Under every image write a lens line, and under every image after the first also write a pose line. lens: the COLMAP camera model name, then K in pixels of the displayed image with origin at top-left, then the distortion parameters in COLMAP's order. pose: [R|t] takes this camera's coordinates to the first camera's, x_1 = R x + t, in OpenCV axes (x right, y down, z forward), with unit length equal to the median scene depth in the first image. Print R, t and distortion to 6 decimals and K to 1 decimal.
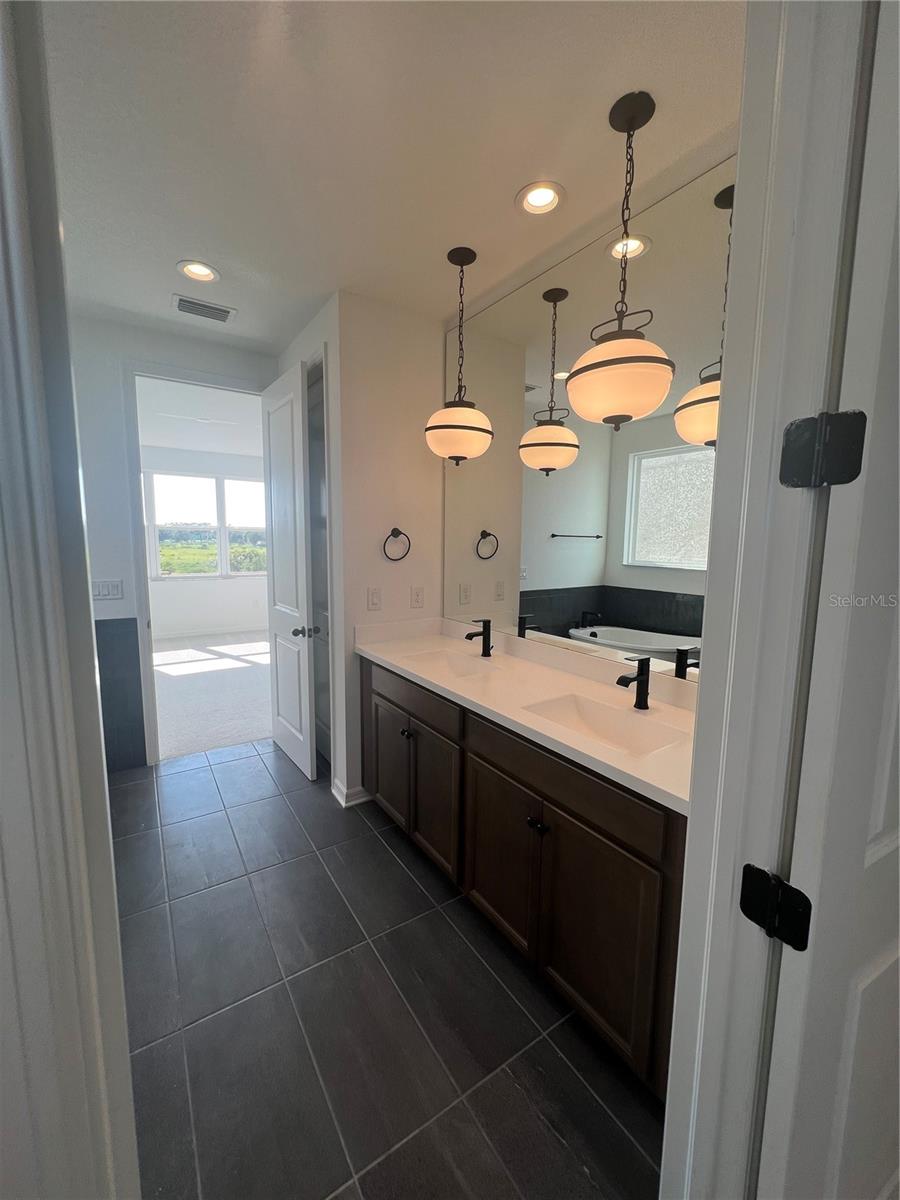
lens RADIAL K [[482.7, 0, 450.3], [0, 482.7, 600.7], [0, 0, 1]] dist [0.001747, 0.000318]
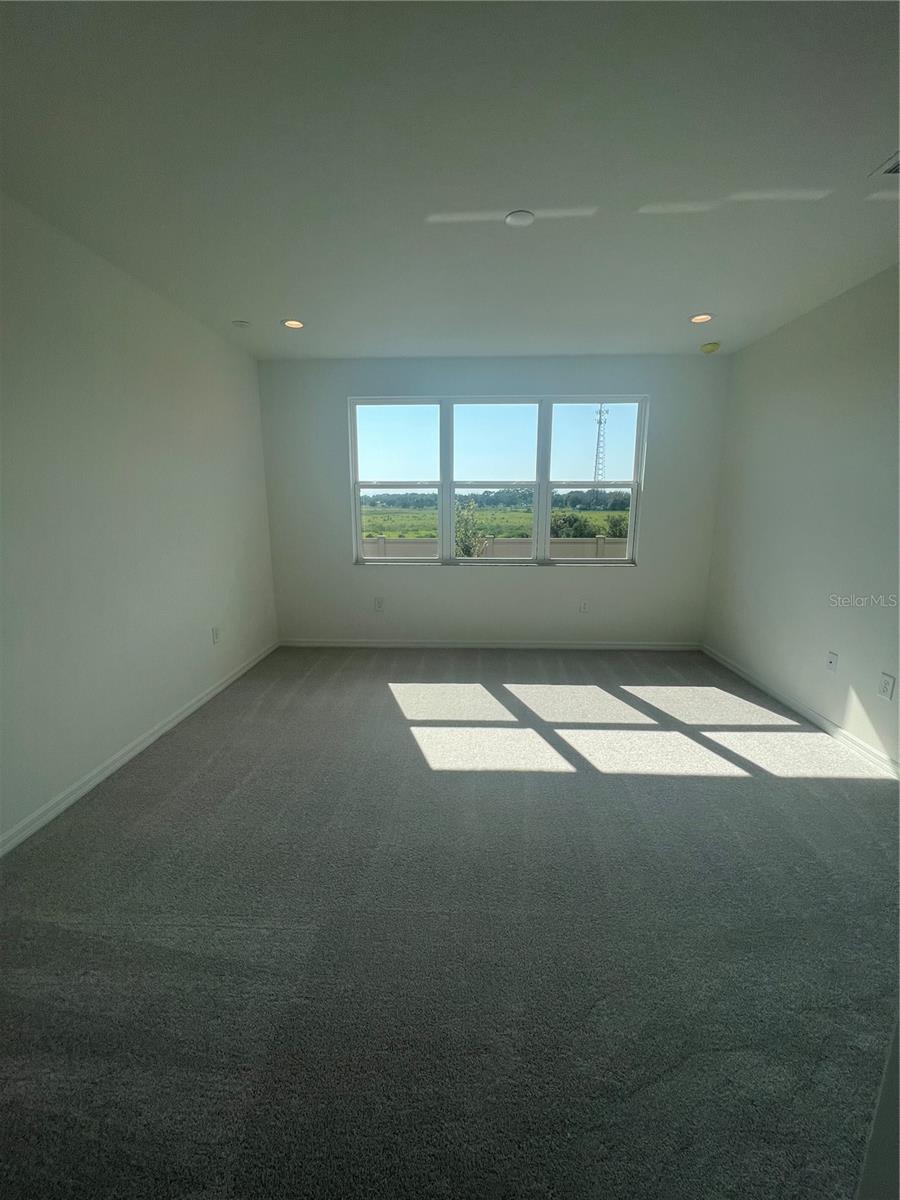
lens RADIAL K [[482.7, 0, 451.3], [0, 482.7, 592.3], [0, 0, 1]] dist [0.001747, 0.000318]
pose [[0.809655, 0.094831, -0.579194, -0.491805], [-0.061493, 0.995135, 0.076972, -0.130562], [0.583676, -0.026704, 0.811547, 1.067163]]
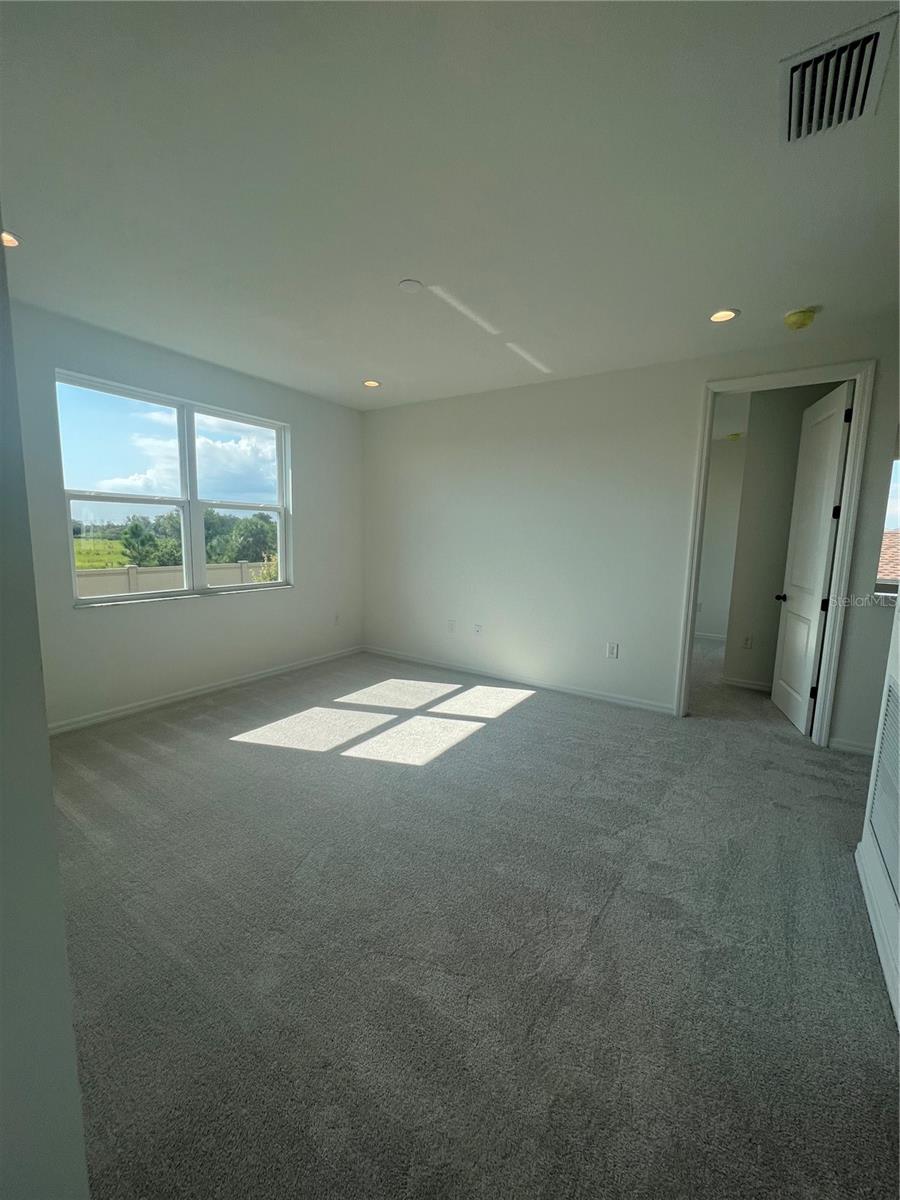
lens RADIAL K [[482.7, 0, 439.6], [0, 482.7, 591.2], [0, 0, 1]] dist [0.001747, 0.000318]
pose [[0.929192, -0.034080, 0.368023, -1.318290], [0.030557, 0.999414, 0.015397, -0.107584], [-0.368332, -0.003061, 0.929689, 0.831848]]
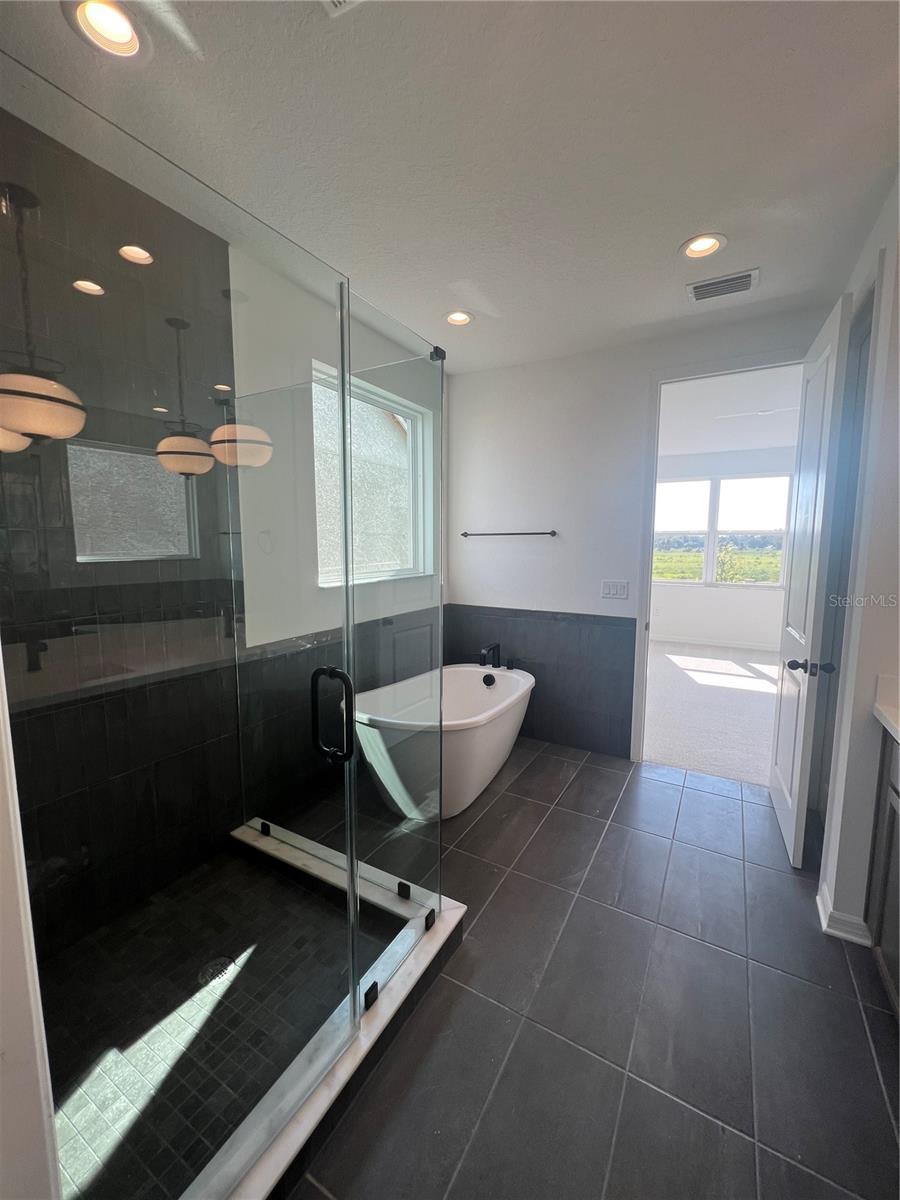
lens RADIAL K [[482.7, 0, 449.3], [0, 482.7, 599.0], [0, 0, 1]] dist [0.001747, 0.000318]
pose [[0.444998, 0.095575, -0.890417, 0.107066], [-0.111775, 0.992441, 0.050665, -0.015246], [0.888529, 0.076980, 0.452317, 0.172486]]
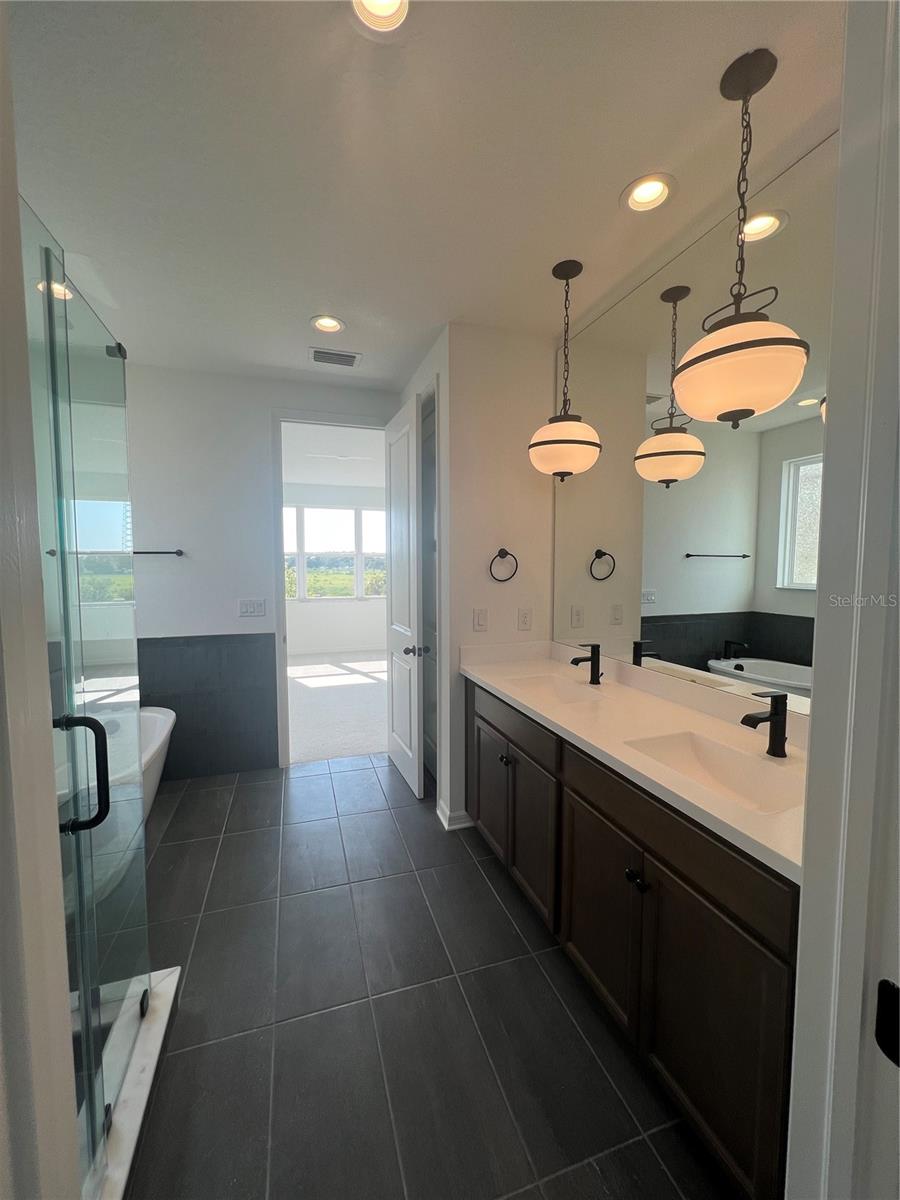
lens RADIAL K [[482.7, 0, 450.3], [0, 482.7, 600.2], [0, 0, 1]] dist [0.001747, 0.000318]
pose [[0.964261, 0.008224, -0.264827, 0.043718], [-0.021974, 0.998557, -0.049003, 0.005522], [0.264042, 0.053071, 0.963050, 0.023119]]
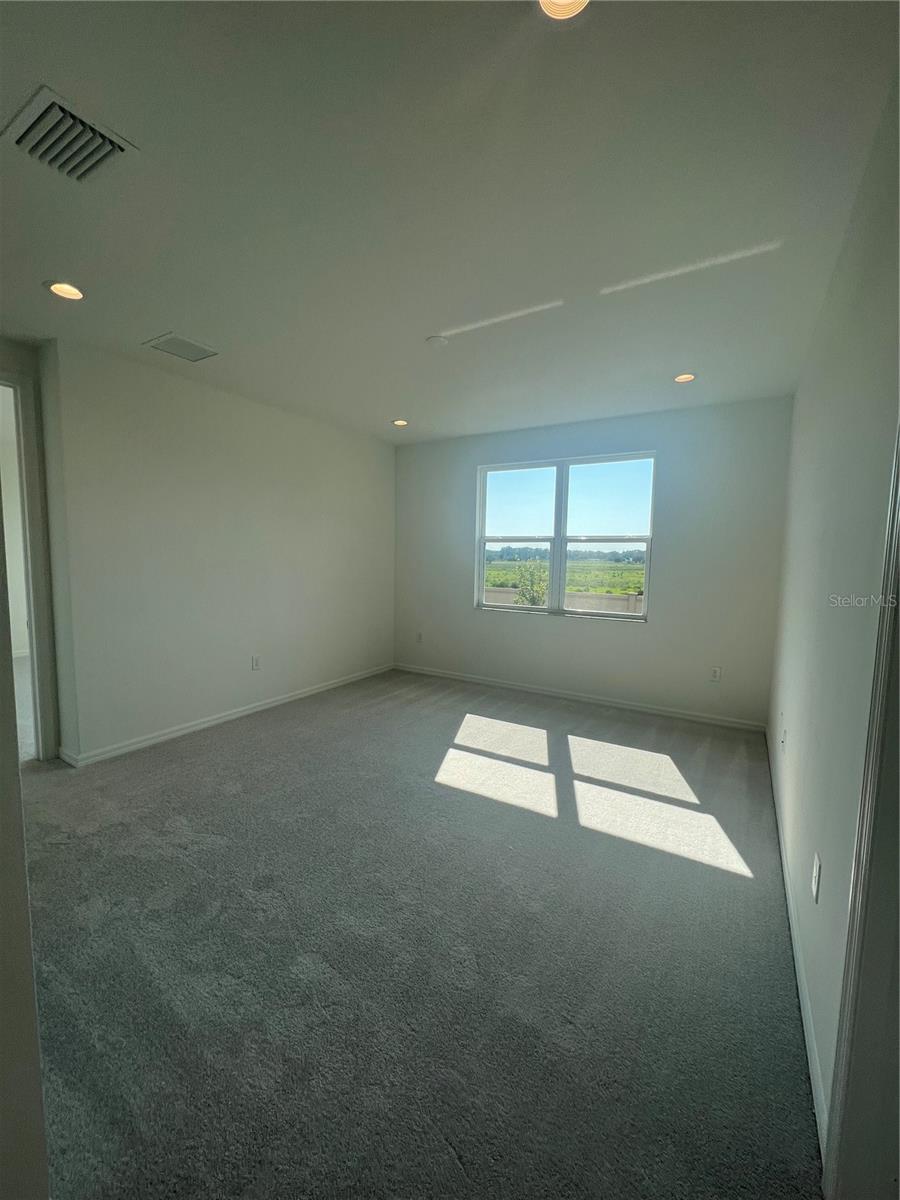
lens RADIAL K [[482.7, 0, 452.3], [0, 482.7, 601.5], [0, 0, 1]] dist [0.001747, 0.000318]
pose [[0.430291, 0.085154, -0.898665, -0.091784], [-0.118963, 0.992207, 0.037057, -0.162811], [0.894817, 0.090963, 0.437068, 1.304400]]
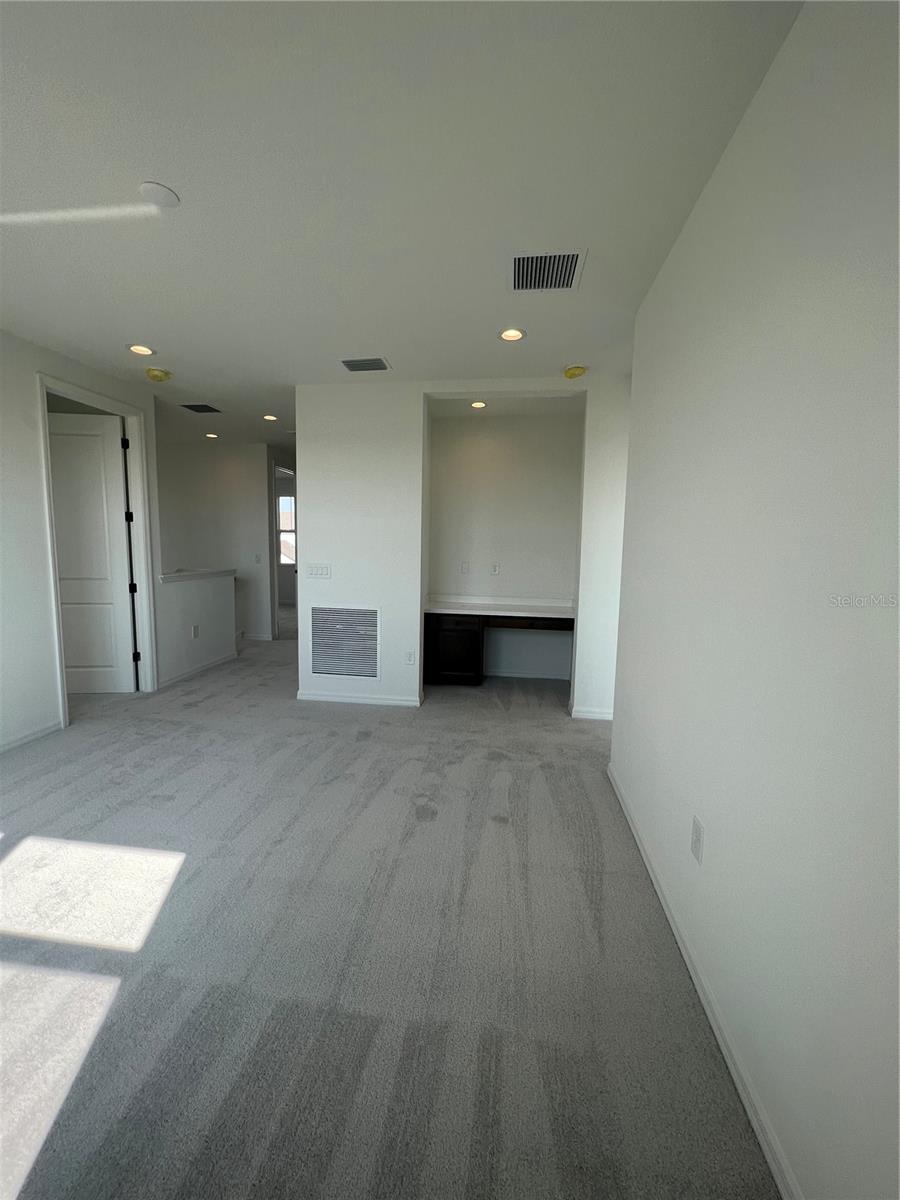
lens RADIAL K [[482.7, 0, 451.3], [0, 482.7, 597.0], [0, 0, 1]] dist [0.001747, 0.000318]
pose [[-0.744984, -0.095359, 0.660231, -1.750437], [0.055025, 0.977573, 0.203282, -0.246052], [-0.664809, 0.187771, -0.723029, 1.949794]]
